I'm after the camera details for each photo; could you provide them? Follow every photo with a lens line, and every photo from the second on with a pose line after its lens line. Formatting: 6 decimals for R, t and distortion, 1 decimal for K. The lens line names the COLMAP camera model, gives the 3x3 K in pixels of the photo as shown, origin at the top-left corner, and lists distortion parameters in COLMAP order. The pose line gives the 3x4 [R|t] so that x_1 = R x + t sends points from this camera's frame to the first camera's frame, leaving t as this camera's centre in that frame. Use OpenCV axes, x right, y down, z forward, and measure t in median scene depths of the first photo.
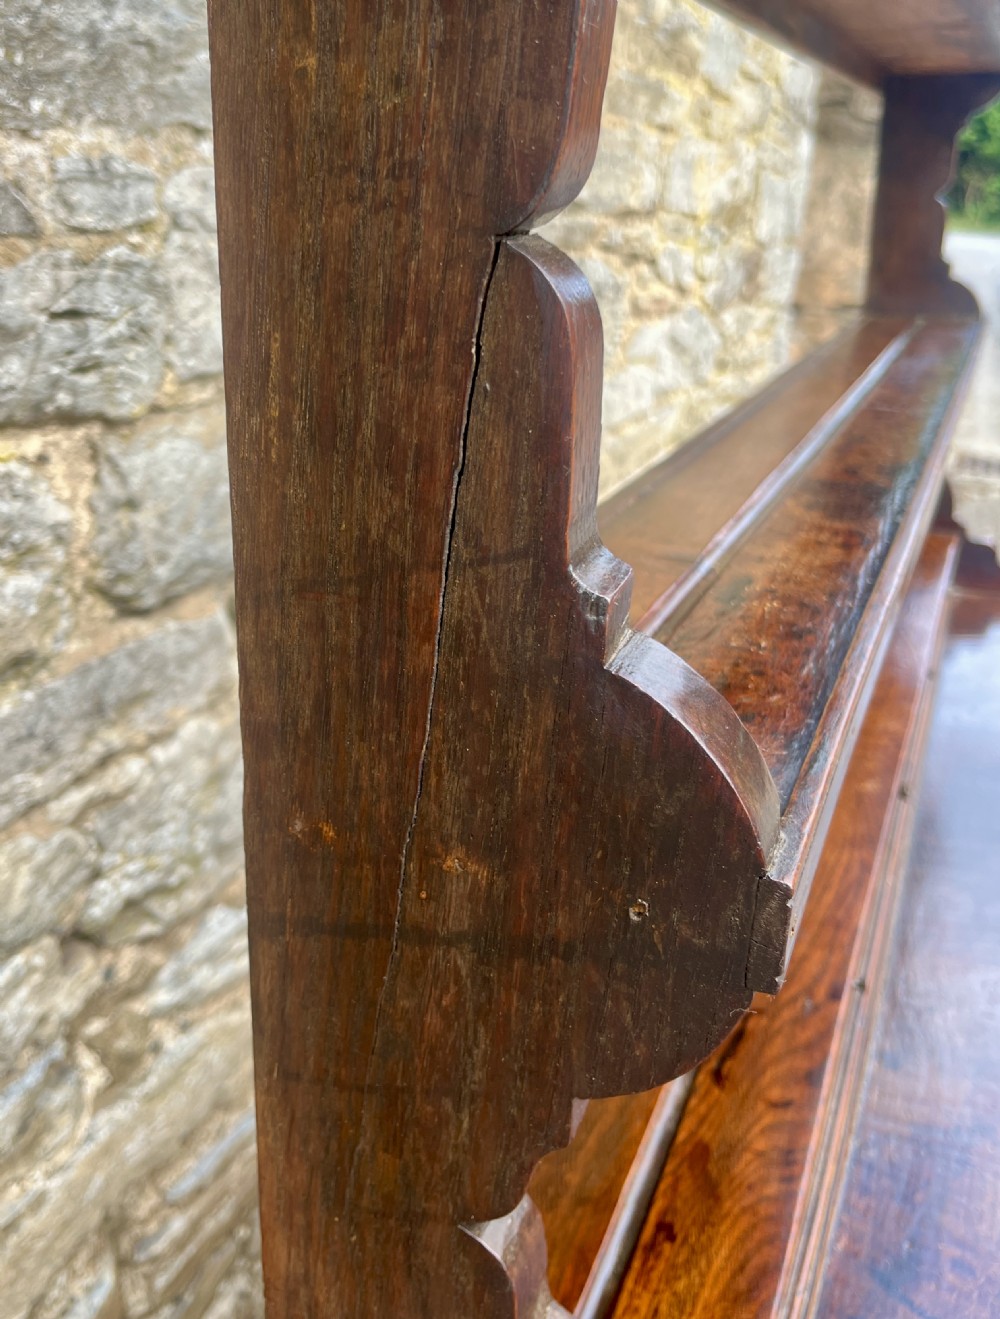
lens RADIAL K [[1251.3, 0, 422.9], [0, 1251.3, 562.1], [0, 0, 1]] dist [0.015666, 0.009165]
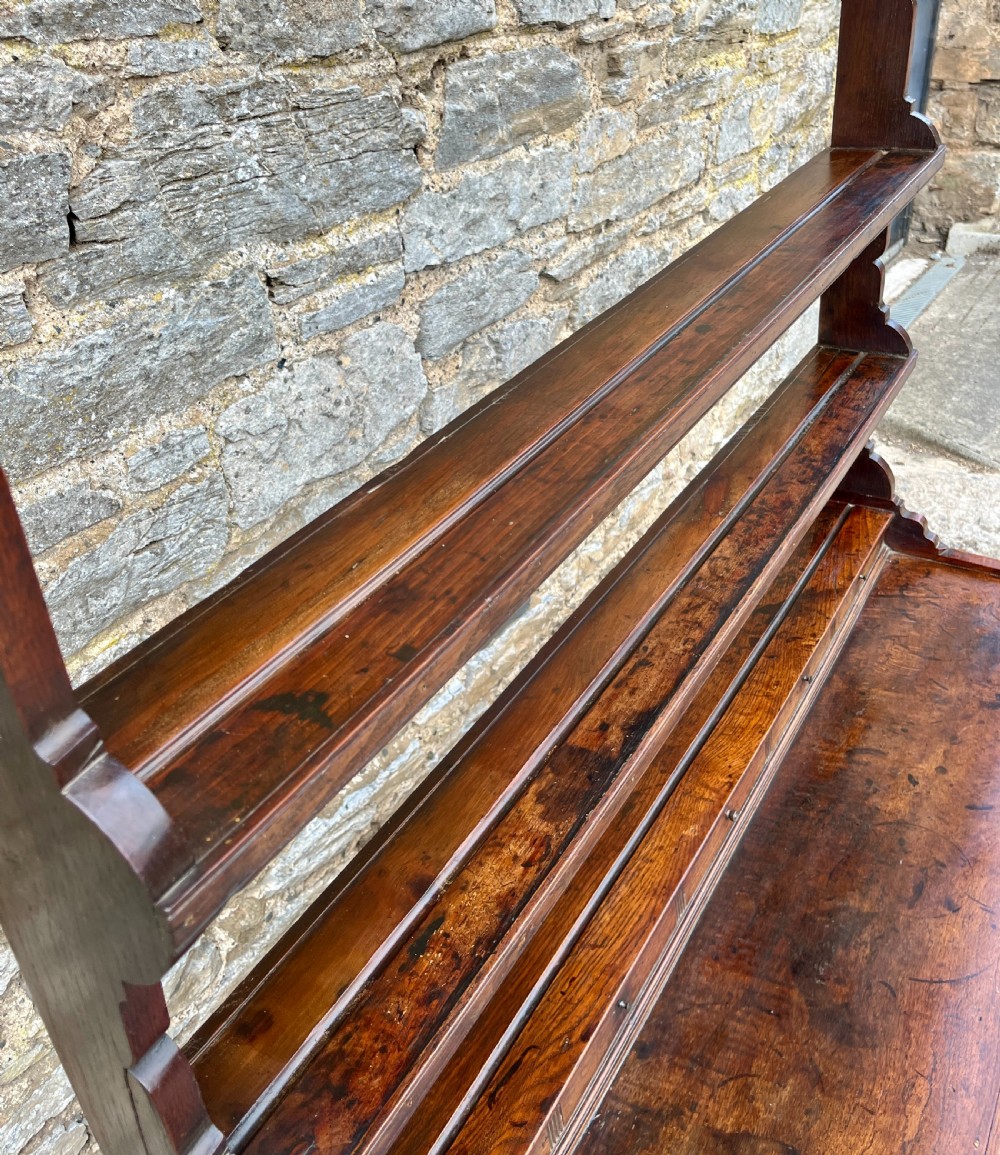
lens RADIAL K [[1073.4, 0, 476.4], [0, 1073.4, 469.0], [0, 0, 1]] dist [0.065943, -0.103732]
pose [[0.988237, -0.000409, -0.152928, 0.283116], [0.031378, 0.979263, 0.200148, -0.480600], [0.149675, -0.202592, 0.967757, -0.185760]]
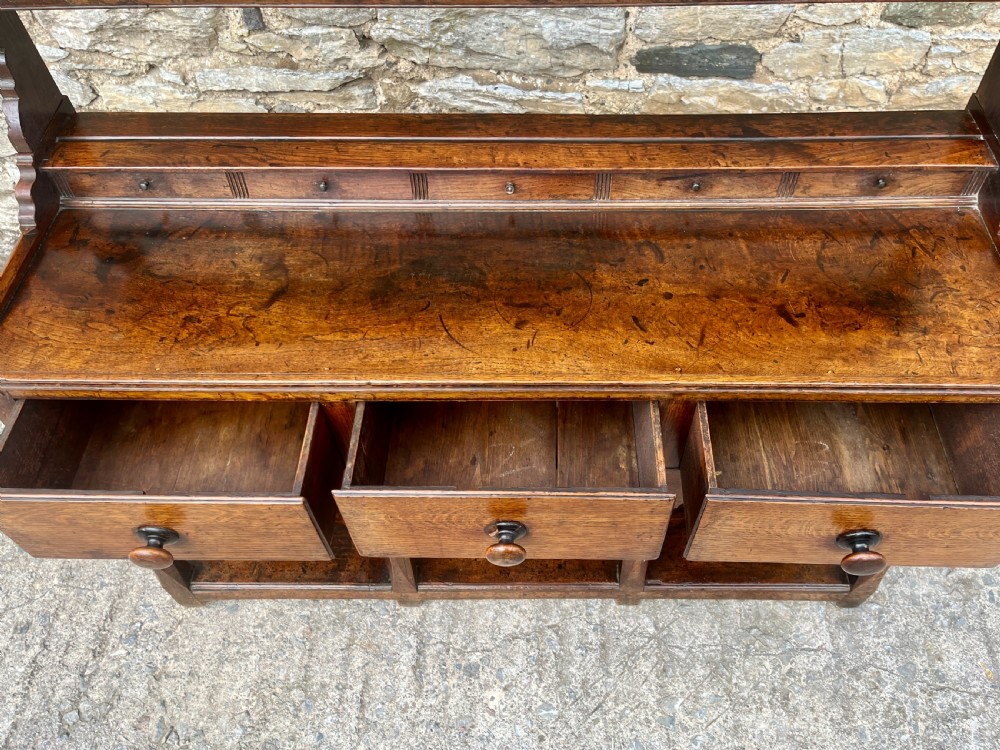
lens RADIAL K [[795.0, 0, 522.1], [0, 795.0, 387.3], [0, 0, 1]] dist [0.068586, -0.093832]
pose [[0.407607, 0.740911, -0.533768, 1.266527], [-0.243873, 0.651623, 0.718271, -0.497040], [0.879990, -0.162601, 0.446294, 0.433480]]
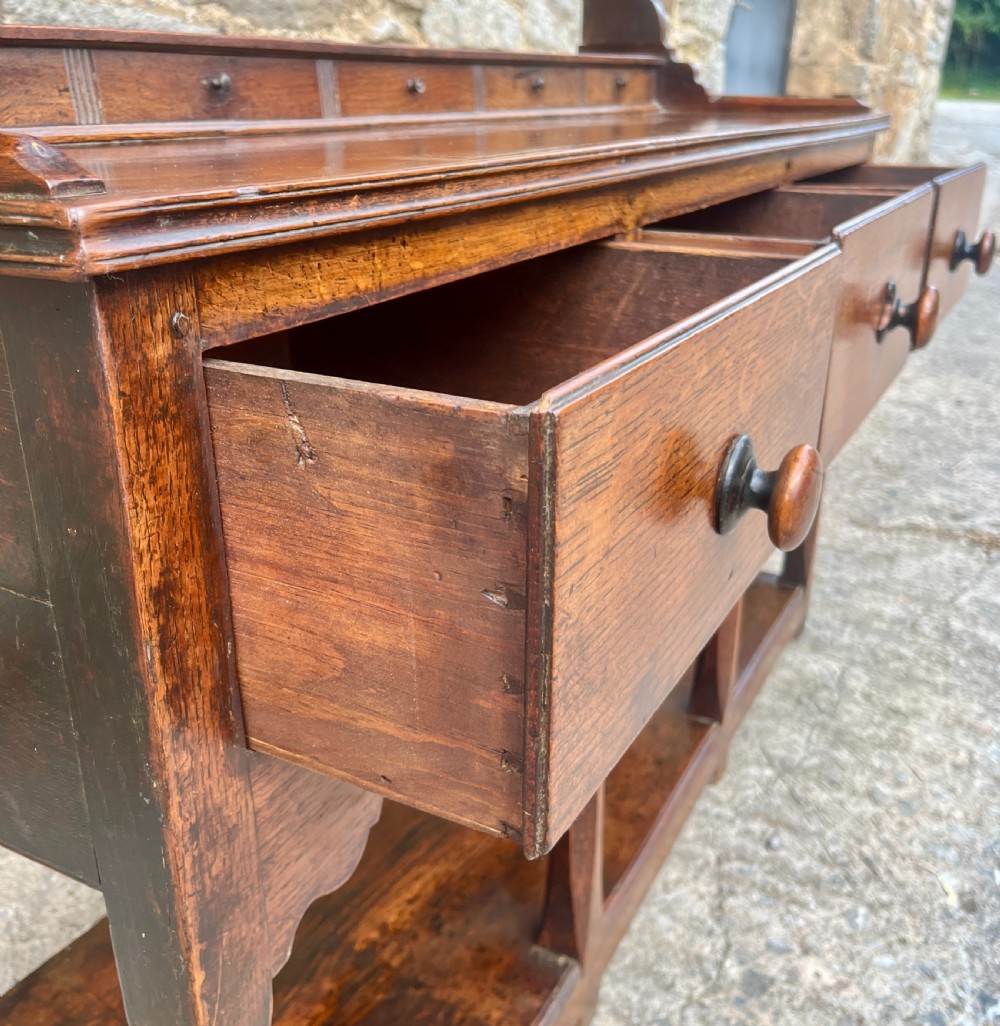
lens RADIAL K [[1053.5, 0, 502.2], [0, 1053.5, 533.7], [0, 0, 1]] dist [0.010832, 0.009381]
pose [[0.998456, 0.029562, -0.047027, 0.537131], [-0.024024, 0.993161, 0.114255, 0.507941], [0.050083, -0.112949, 0.992338, -0.096175]]
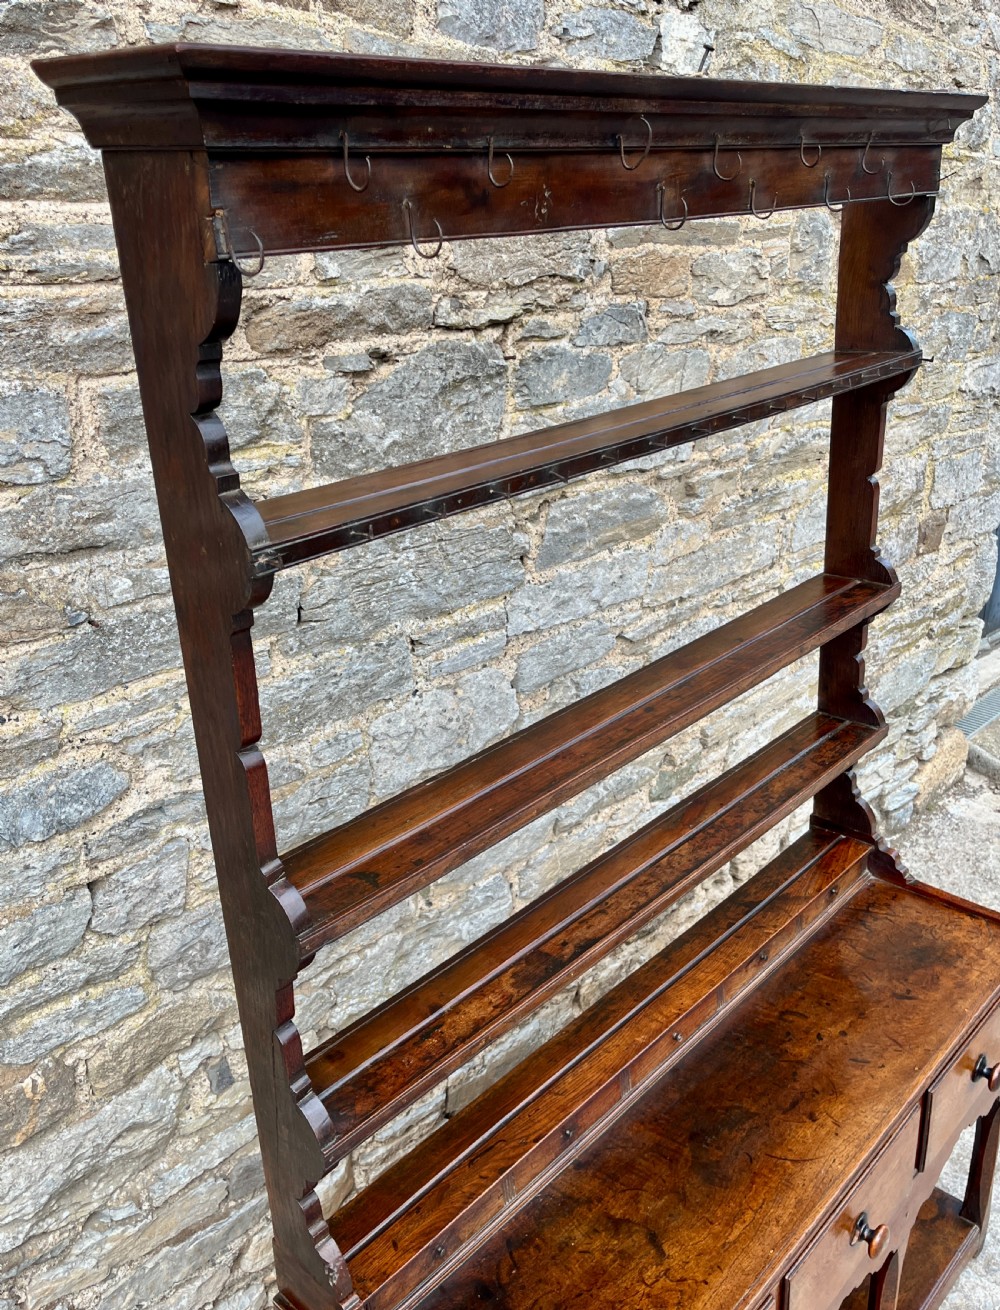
lens RADIAL K [[1112.1, 0, 491.6], [0, 1112.1, 624.8], [0, 0, 1]] dist [0.088876, -0.132215]
pose [[0.945918, 0.074021, -0.315849, 0.639580], [-0.048351, 0.994915, 0.088359, -0.671483], [0.320783, -0.068309, 0.944686, -0.859697]]
